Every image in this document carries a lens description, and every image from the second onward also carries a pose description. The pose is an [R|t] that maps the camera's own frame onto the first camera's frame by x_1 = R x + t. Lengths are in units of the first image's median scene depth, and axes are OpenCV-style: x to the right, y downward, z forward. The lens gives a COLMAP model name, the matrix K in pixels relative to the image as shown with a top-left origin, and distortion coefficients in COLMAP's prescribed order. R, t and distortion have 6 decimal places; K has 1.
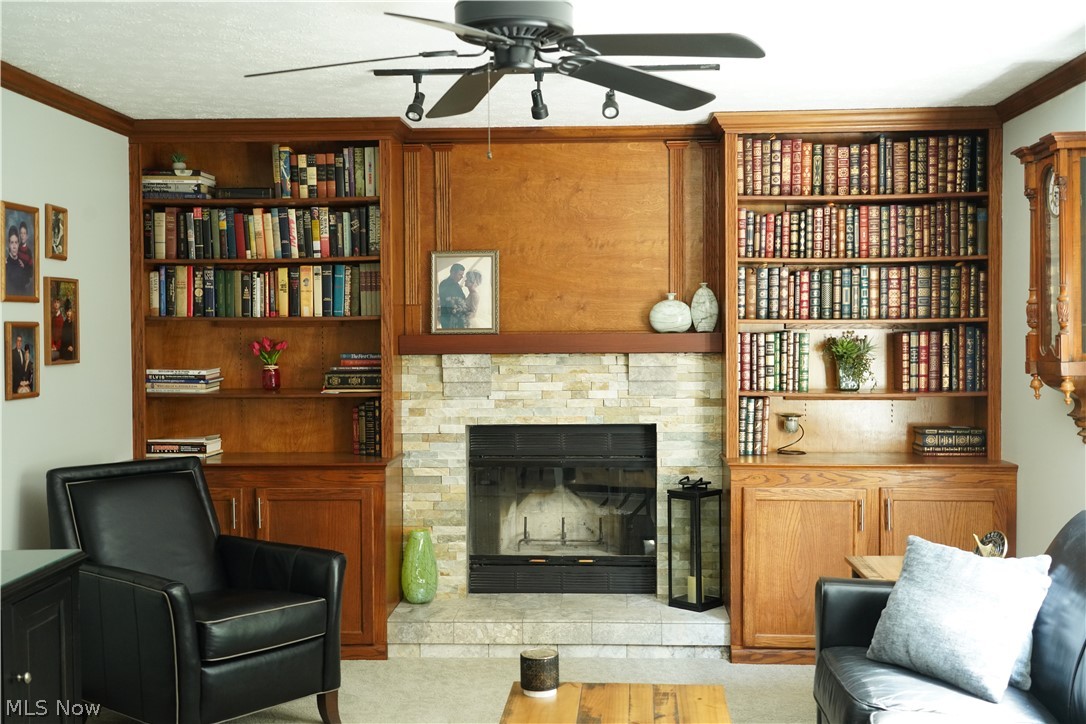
lens RADIAL K [[1240.8, 0, 543.0], [0, 1240.8, 362.0], [0, 0, 1]] dist [0.048540, -0.018971]
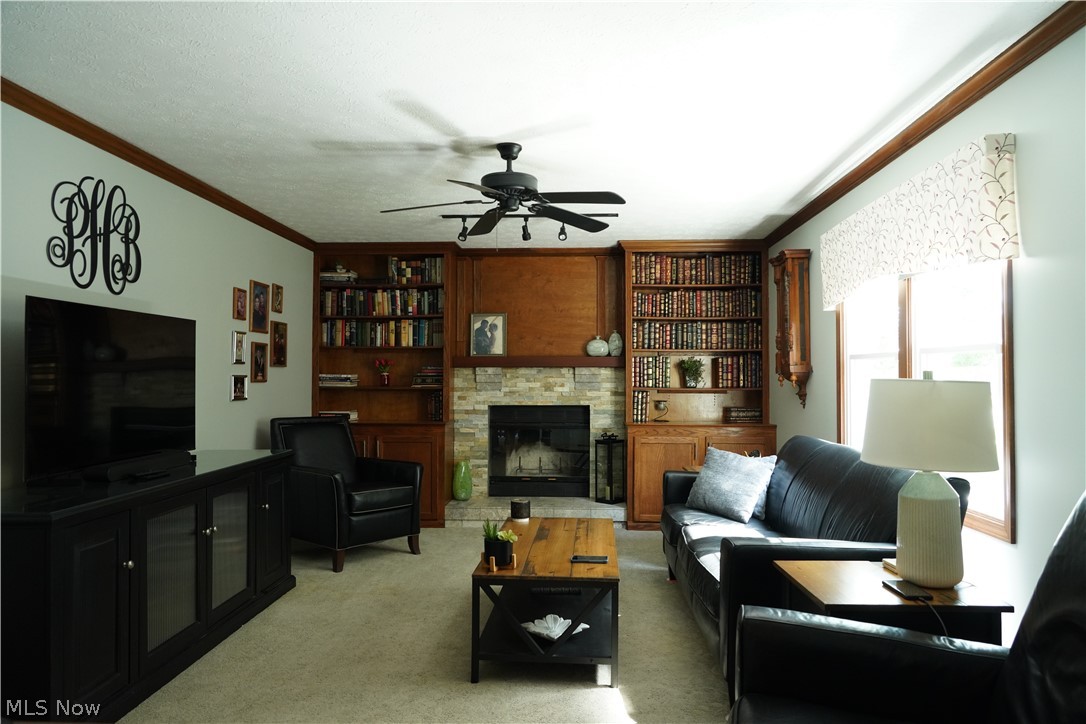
lens RADIAL K [[729.9, 0, 543.0], [0, 729.9, 362.0], [0, 0, 1]] dist [-0.025652, 0.002404]
pose [[0.999955, 0.008145, 0.004830, 0.015203], [-0.007893, 0.998712, -0.050116, 0.041330], [-0.005232, 0.050076, 0.998732, -0.105741]]
